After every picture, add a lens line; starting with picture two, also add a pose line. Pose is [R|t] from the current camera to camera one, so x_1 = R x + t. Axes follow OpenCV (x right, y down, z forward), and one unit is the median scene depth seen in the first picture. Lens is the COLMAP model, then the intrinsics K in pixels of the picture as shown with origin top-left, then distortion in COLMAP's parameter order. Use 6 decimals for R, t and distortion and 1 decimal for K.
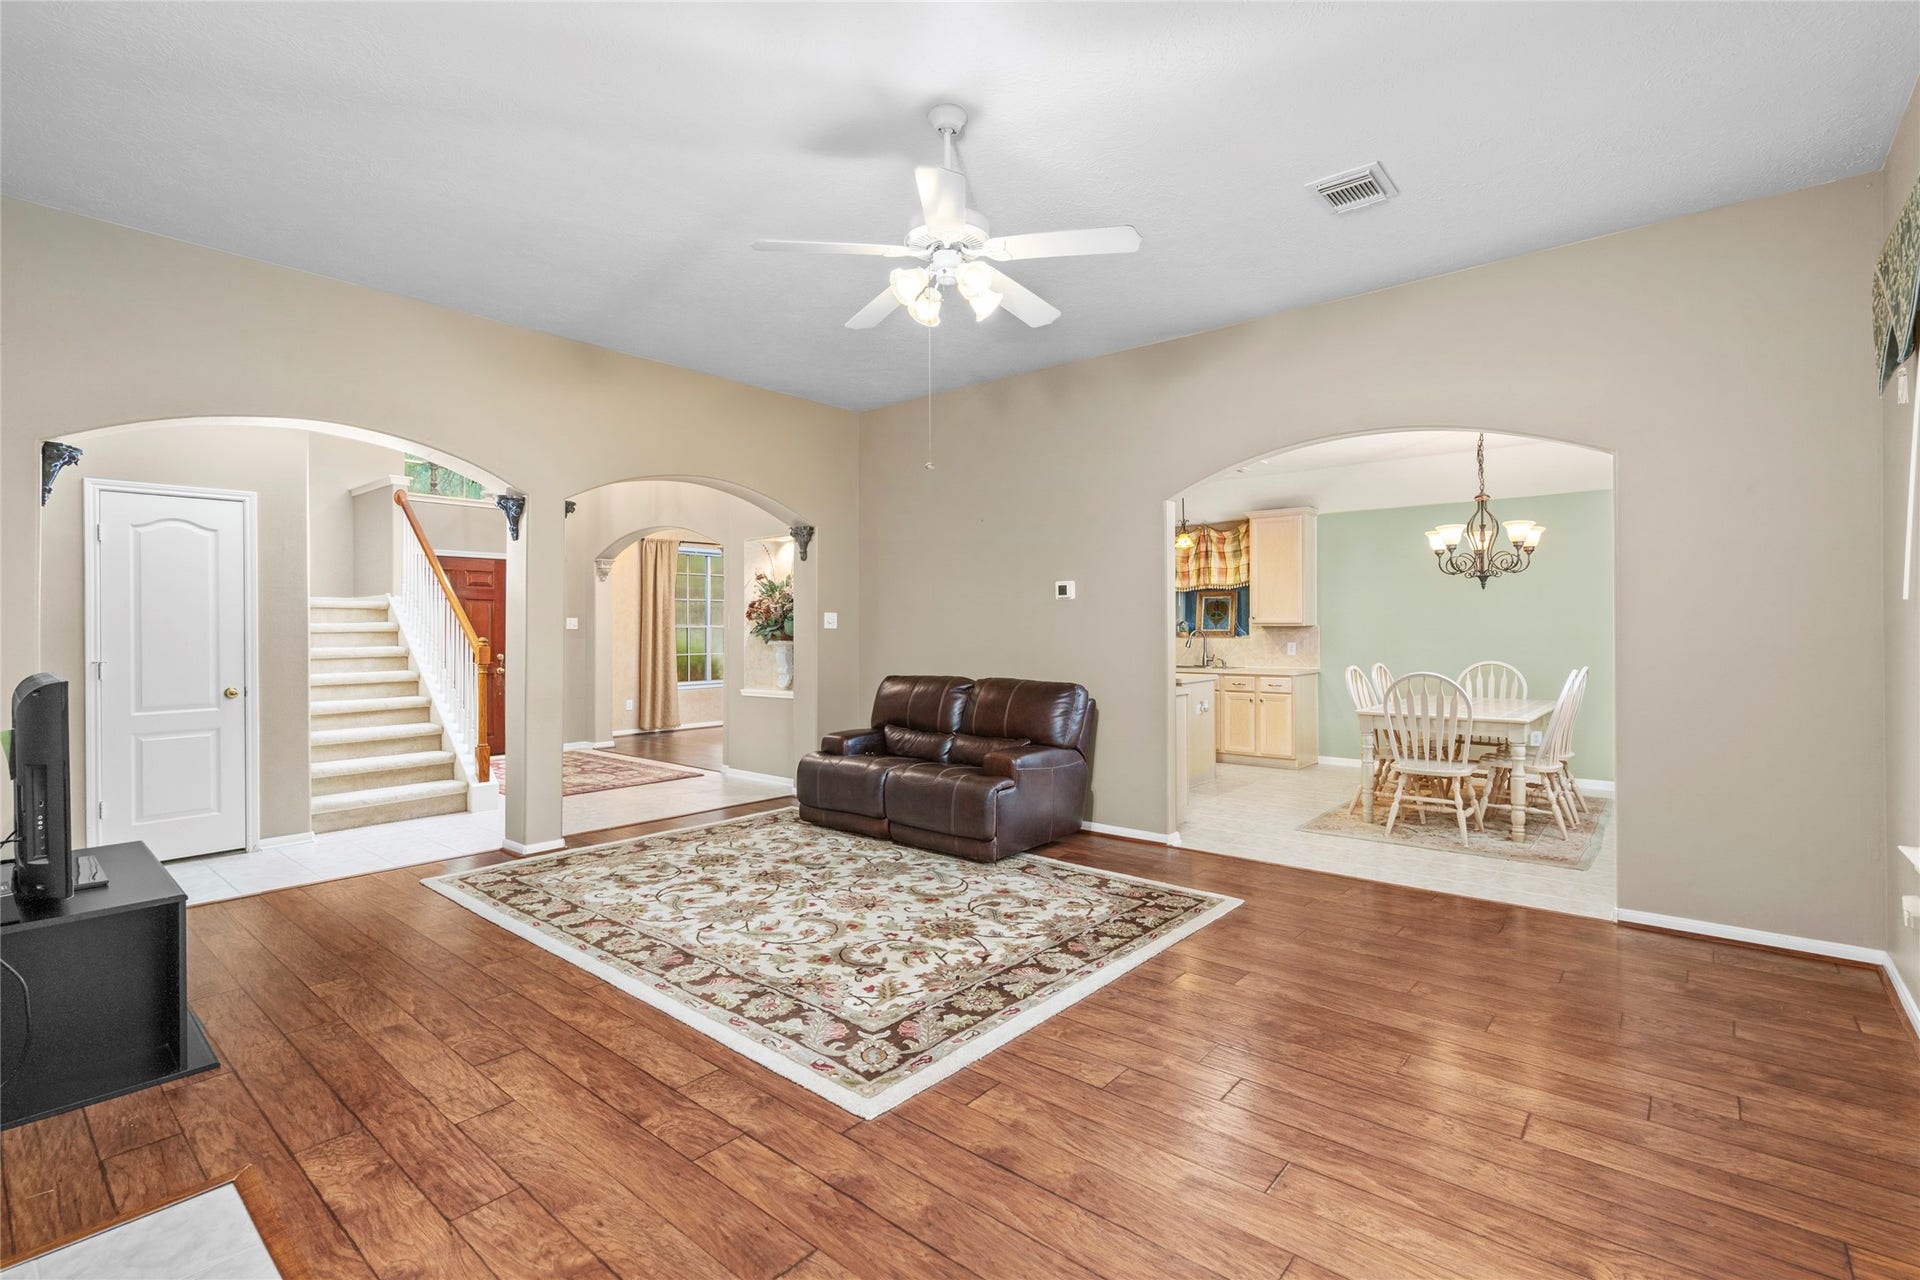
lens RADIAL K [[874.8, 0, 952.5], [0, 874.8, 632.0], [0, 0, 1]] dist [0.002070, -0.001216]
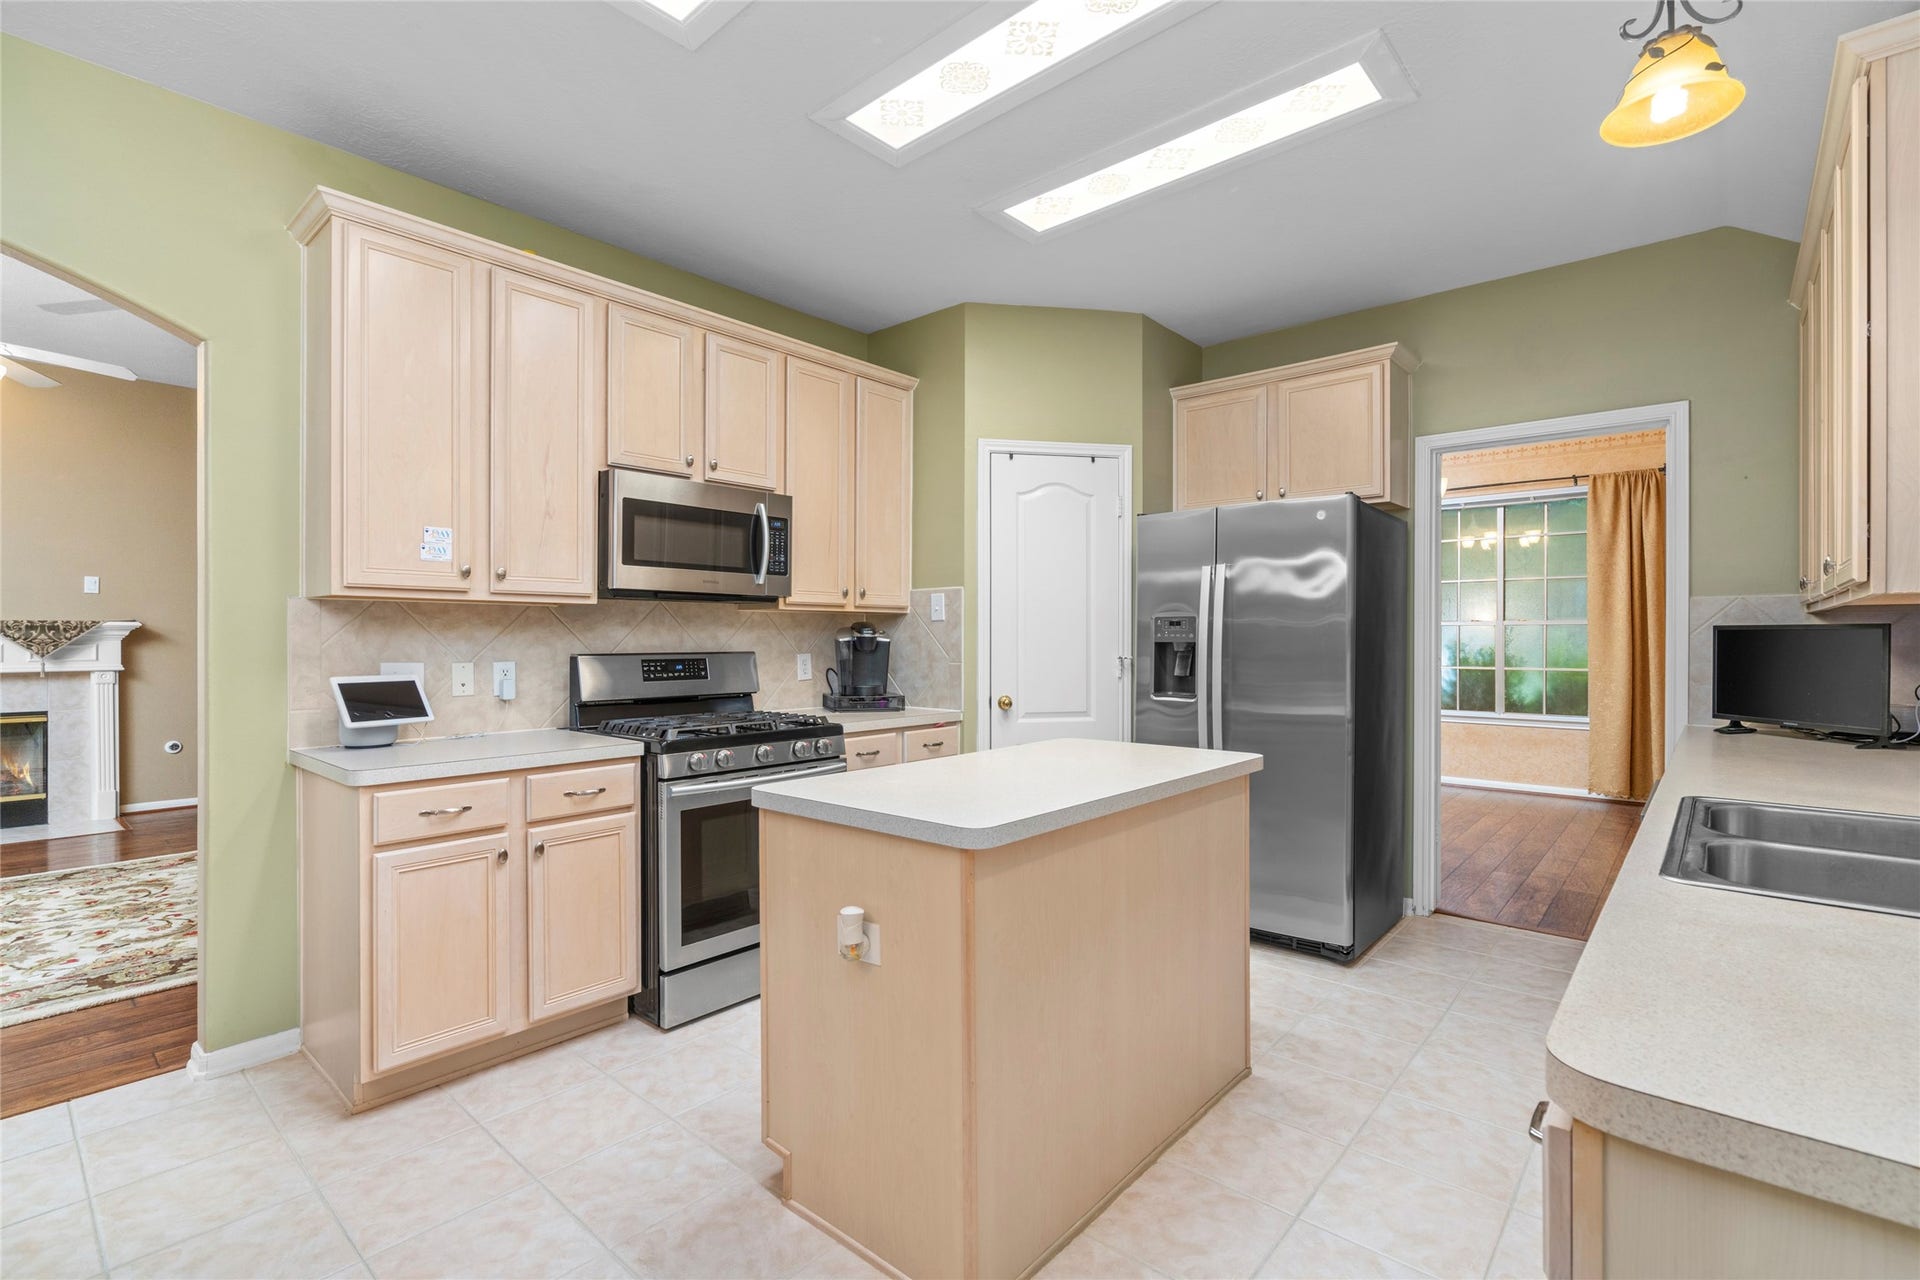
lens RADIAL K [[874.8, 0, 953.7], [0, 874.8, 644.4], [0, 0, 1]] dist [0.002070, -0.001216]
pose [[-0.027412, 0.008530, -0.999588, 1.027872], [0.002143, 0.999962, 0.008474, 0.018679], [0.999622, -0.001910, -0.027429, 2.062420]]
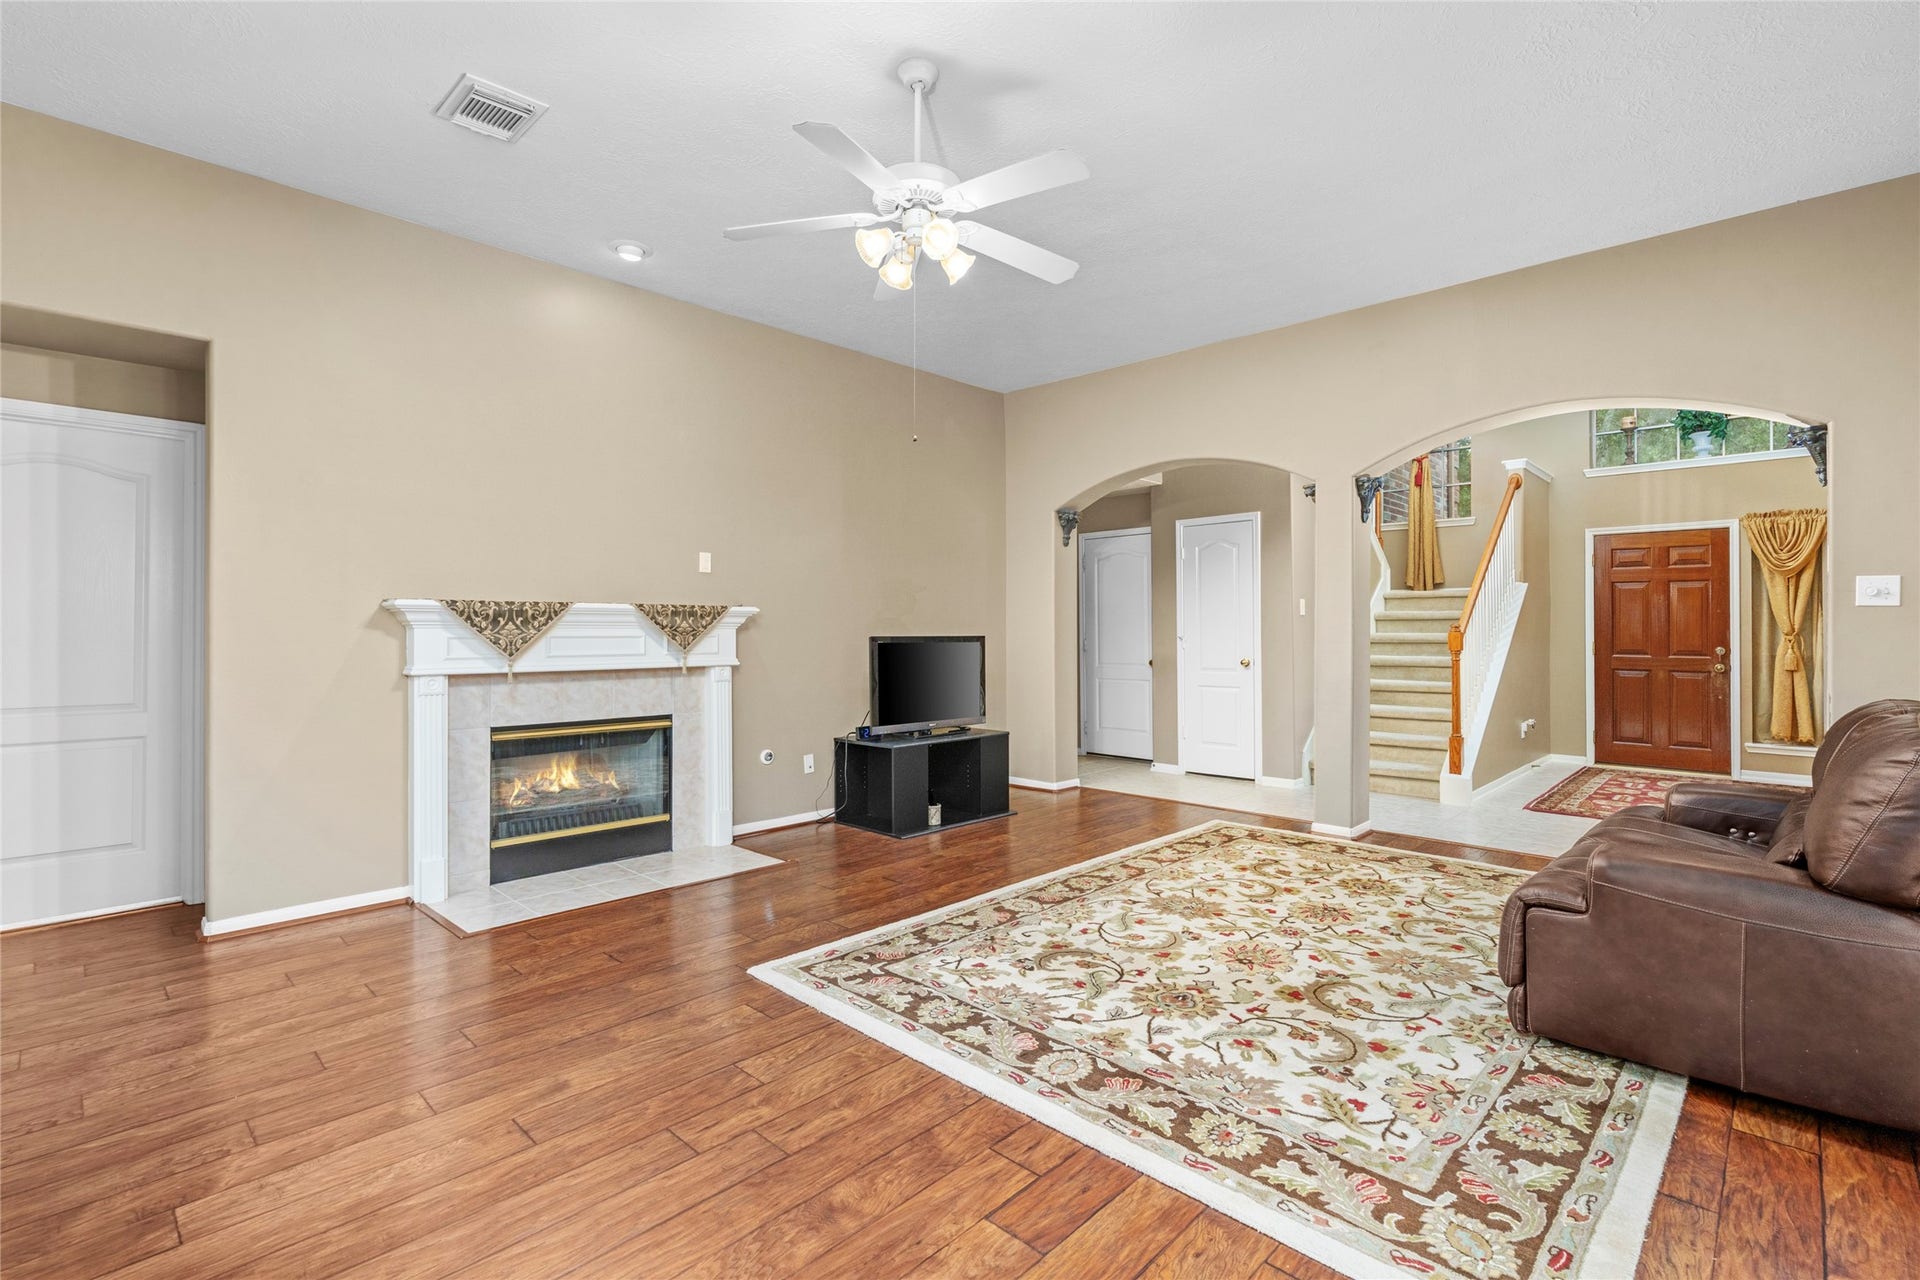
lens RADIAL K [[874.8, 0, 965.2], [0, 874.8, 630.4], [0, 0, 1]] dist [0.002070, -0.001216]
pose [[-0.057587, 0.002141, -0.998338, 0.774188], [0.000956, 0.999997, 0.002089, 0.021325], [0.998340, -0.000834, -0.057589, 0.896192]]
